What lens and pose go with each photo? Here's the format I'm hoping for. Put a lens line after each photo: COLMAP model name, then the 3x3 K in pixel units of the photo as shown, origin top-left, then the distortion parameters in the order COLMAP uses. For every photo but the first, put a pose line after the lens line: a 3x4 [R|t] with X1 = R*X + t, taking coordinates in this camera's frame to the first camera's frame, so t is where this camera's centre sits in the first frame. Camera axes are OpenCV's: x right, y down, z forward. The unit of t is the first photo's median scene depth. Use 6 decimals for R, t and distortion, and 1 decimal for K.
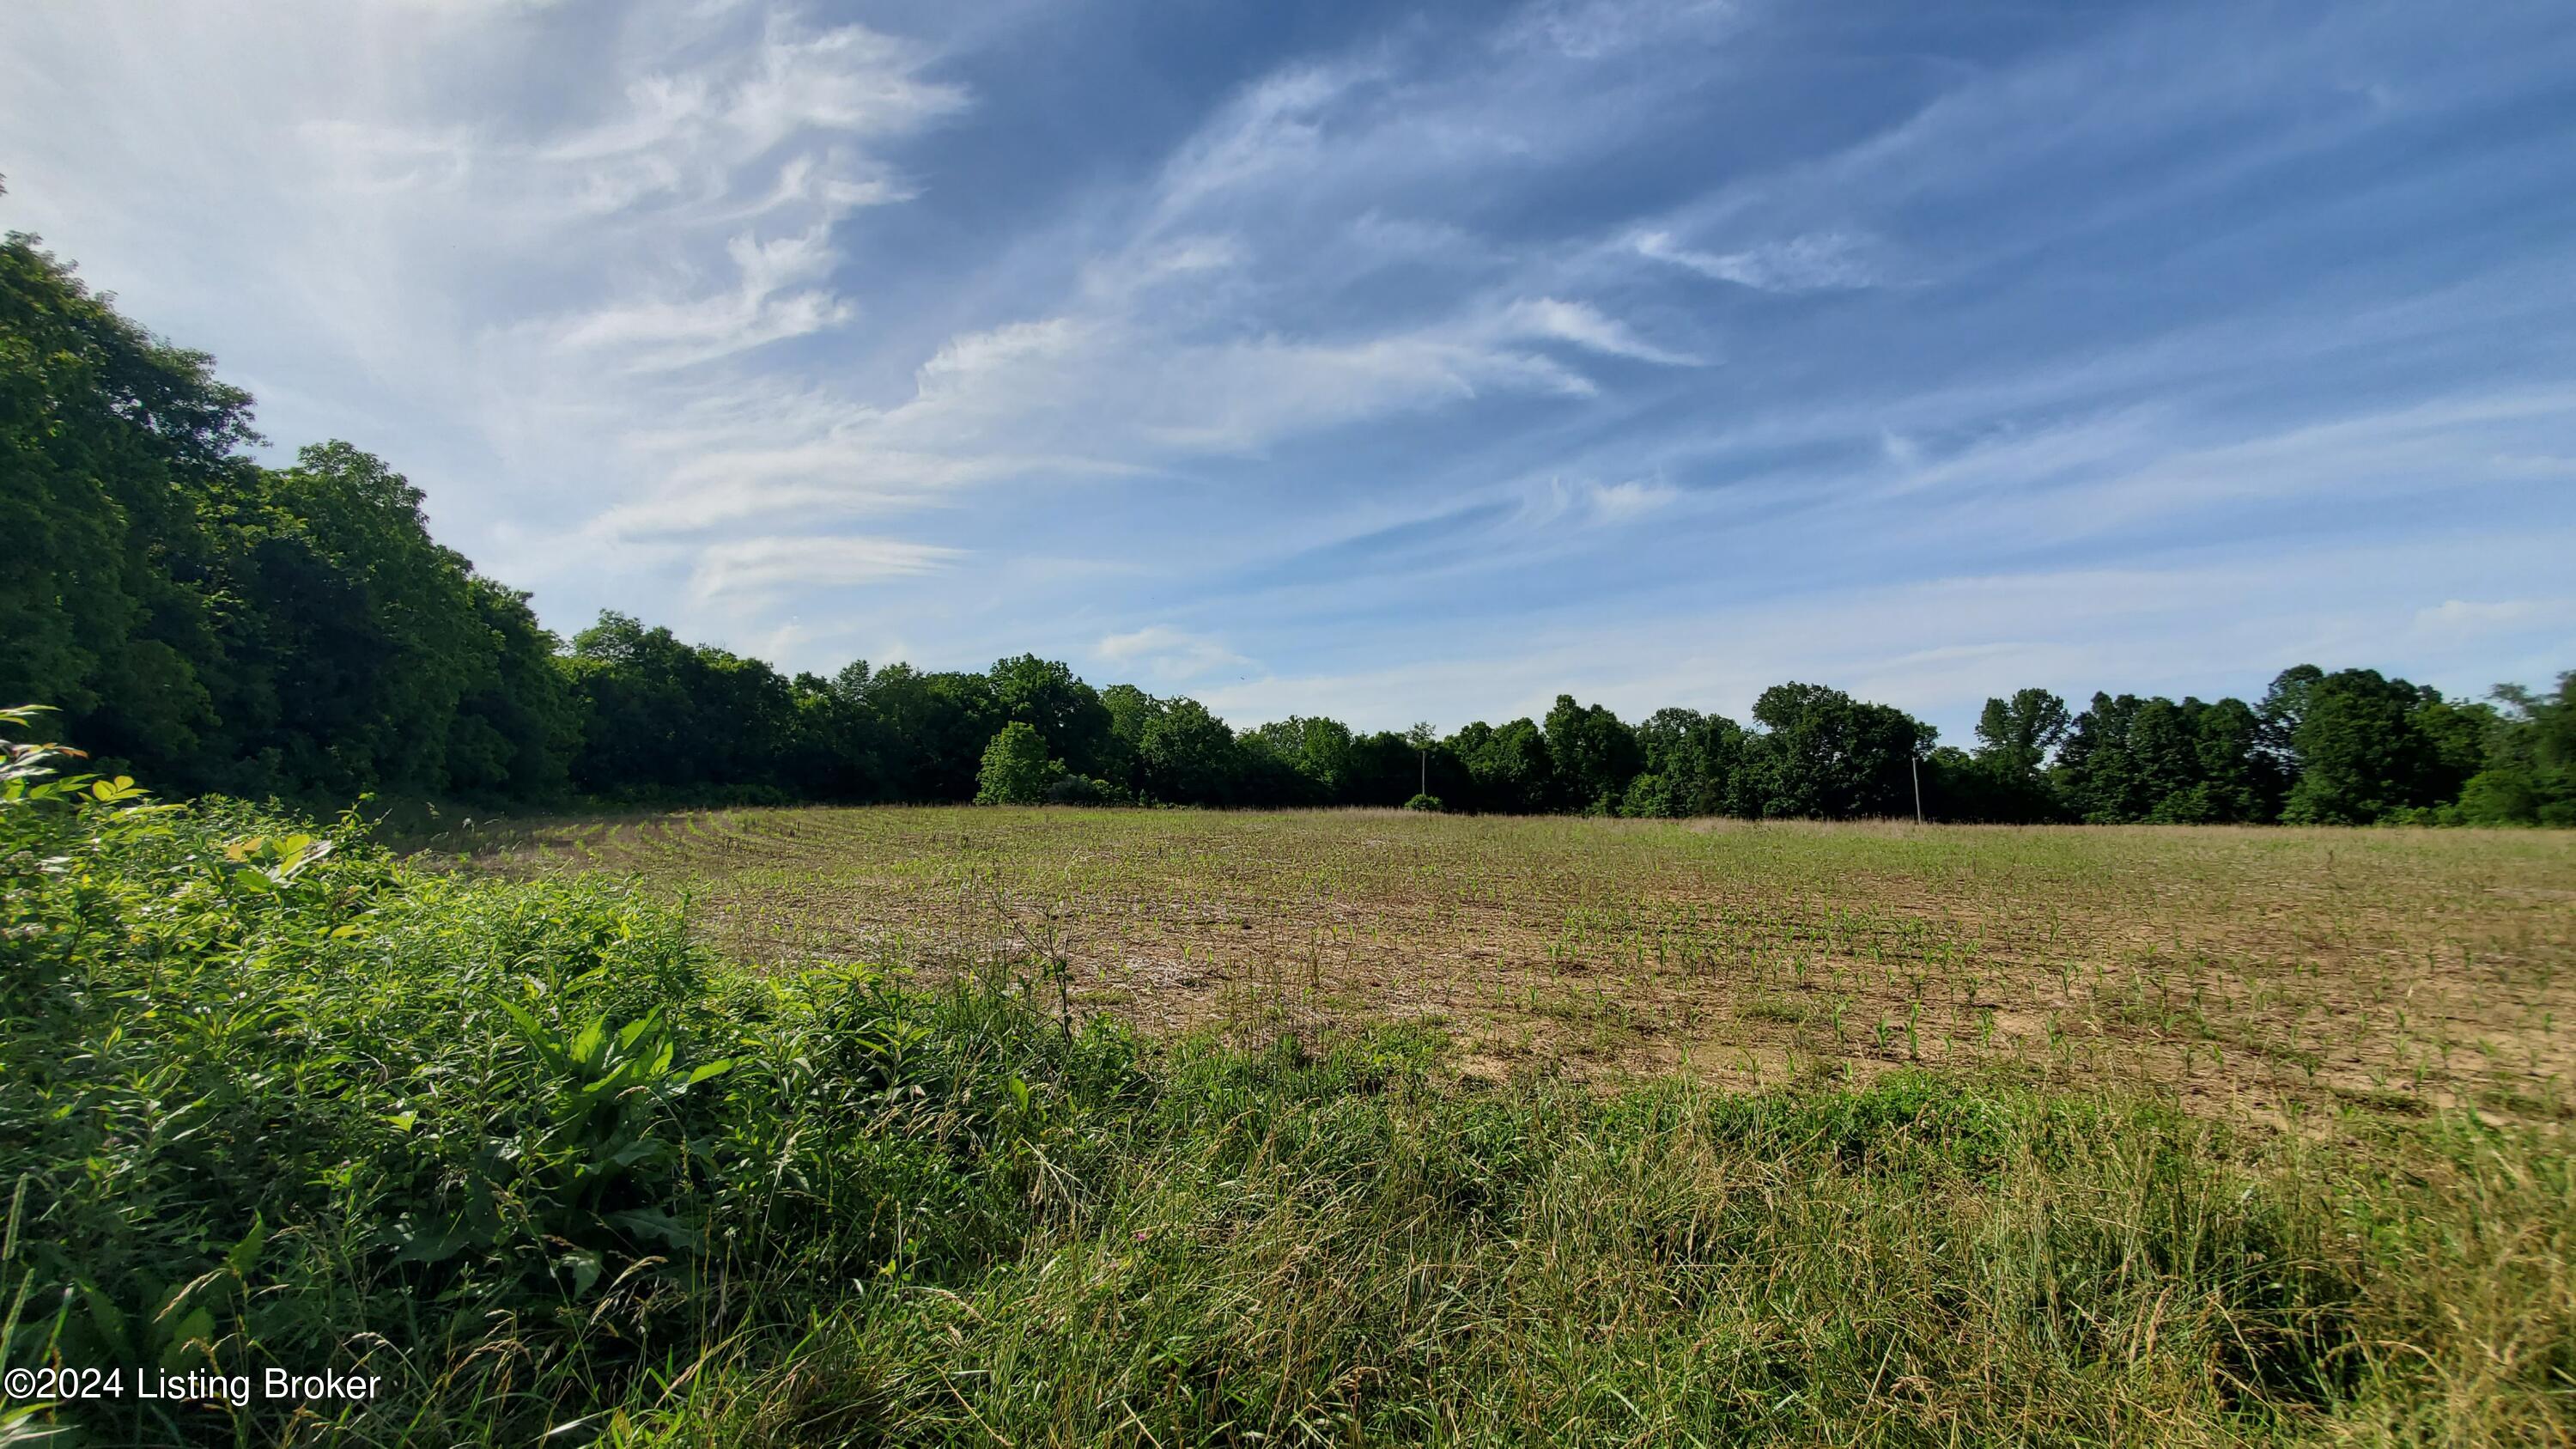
lens RADIAL K [[1049.3, 0, 1237.5], [0, 1049.3, 709.7], [0, 0, 1]] dist [0.015678, -0.000005]
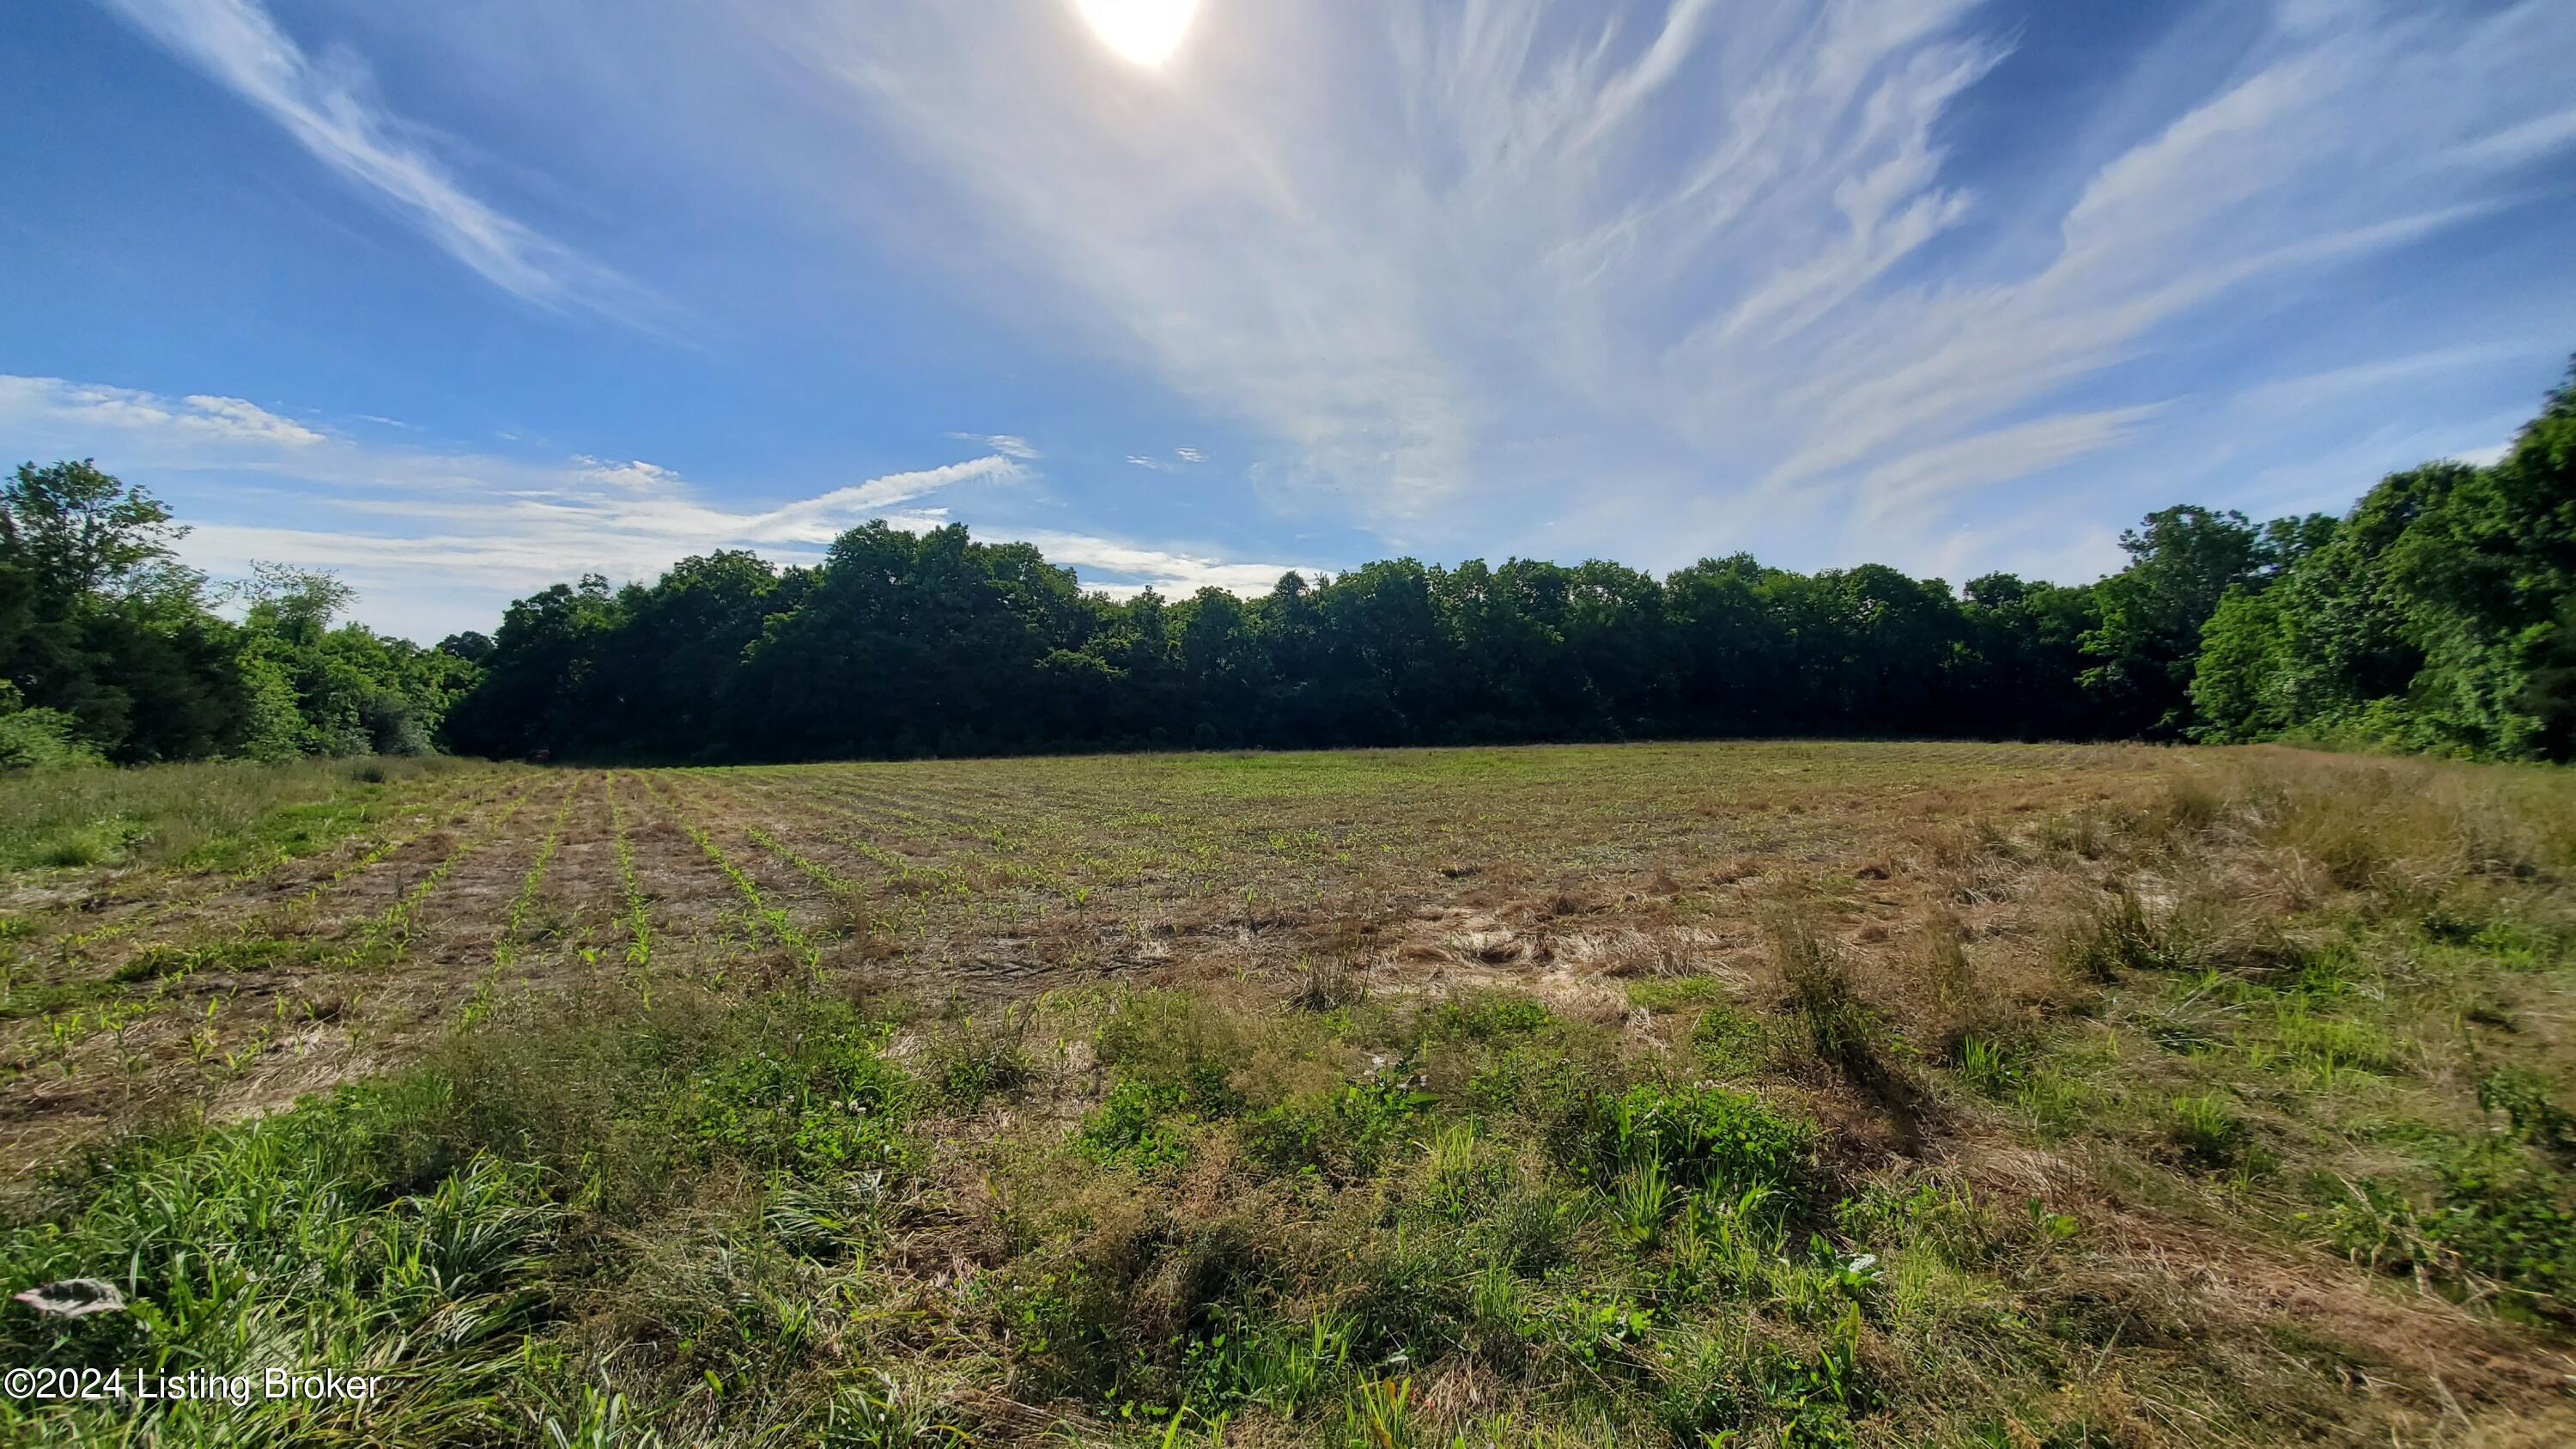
lens RADIAL K [[1049.3, 0, 1314.4], [0, 1049.3, 756.1], [0, 0, 1]] dist [0.015678, -0.000005]
pose [[0.532765, -0.018489, -0.846061, 0.134981], [0.109836, 0.992816, 0.047468, 0.021291], [0.839105, -0.118217, 0.530969, -0.088517]]
